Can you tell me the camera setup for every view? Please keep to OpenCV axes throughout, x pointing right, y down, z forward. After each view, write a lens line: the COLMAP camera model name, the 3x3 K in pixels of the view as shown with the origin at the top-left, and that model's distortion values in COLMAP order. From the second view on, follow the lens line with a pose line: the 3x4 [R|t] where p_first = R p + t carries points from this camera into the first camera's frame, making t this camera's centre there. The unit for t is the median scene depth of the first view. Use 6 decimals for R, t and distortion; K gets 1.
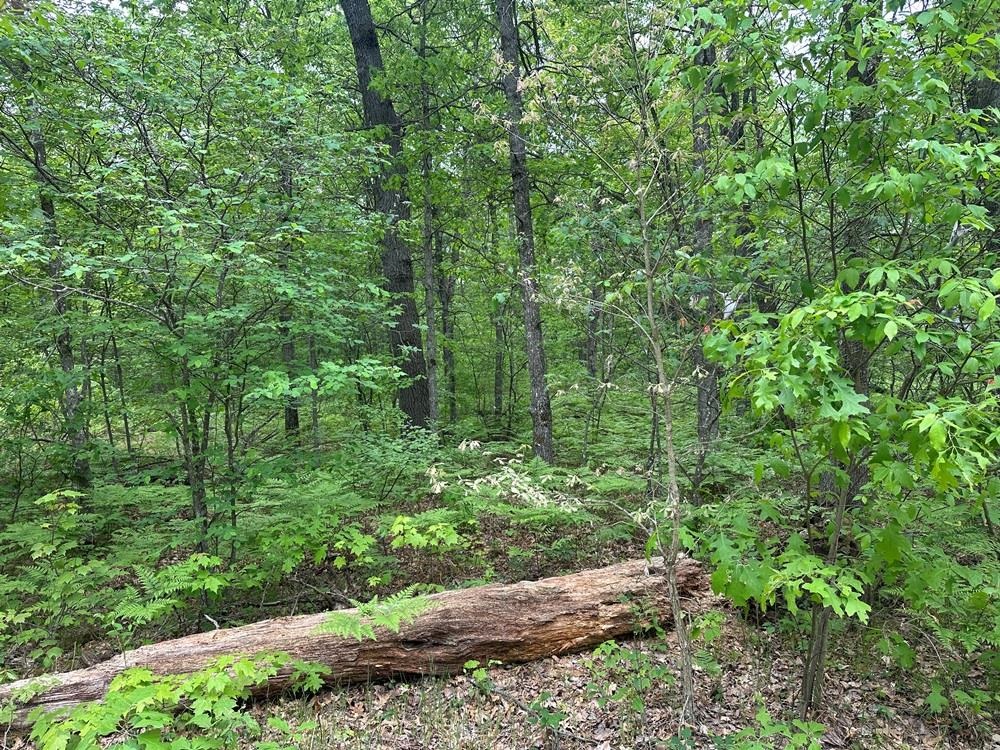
lens RADIAL K [[707.2, 0, 510.6], [0, 707.2, 374.5], [0, 0, 1]] dist [0.041026, -0.044160]
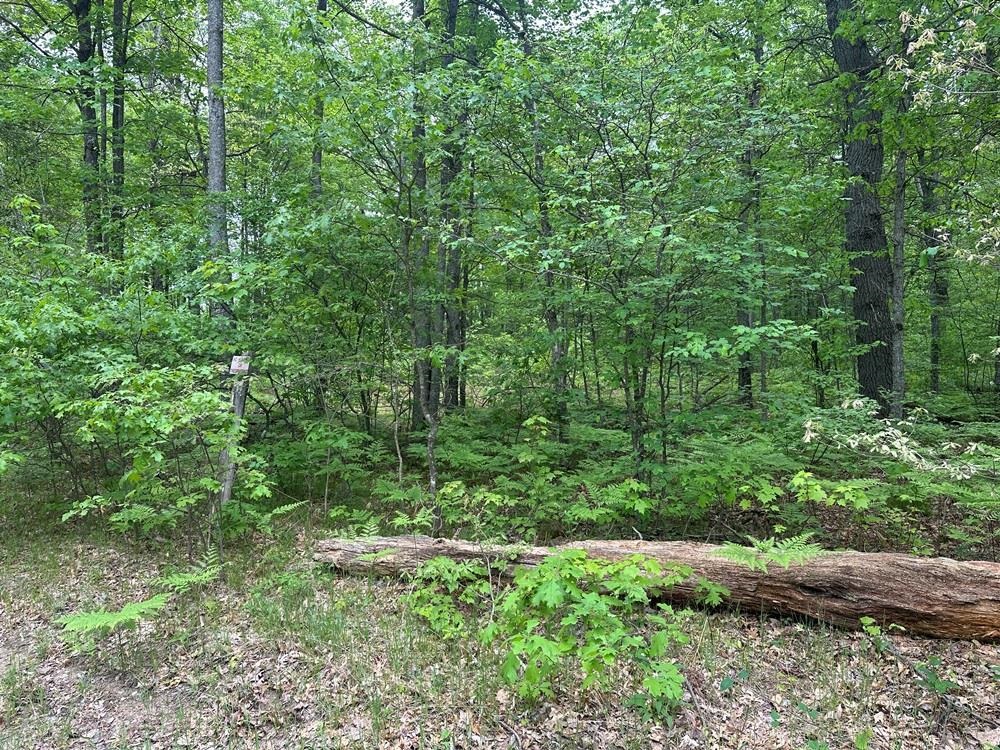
lens RADIAL K [[707.2, 0, 510.6], [0, 707.2, 374.5], [0, 0, 1]] dist [0.041026, -0.044160]
pose [[0.806214, 0.045004, -0.589909, 0.113085], [-0.016005, 0.998397, 0.054295, 0.004815], [0.591407, -0.034332, 0.805642, -0.113584]]
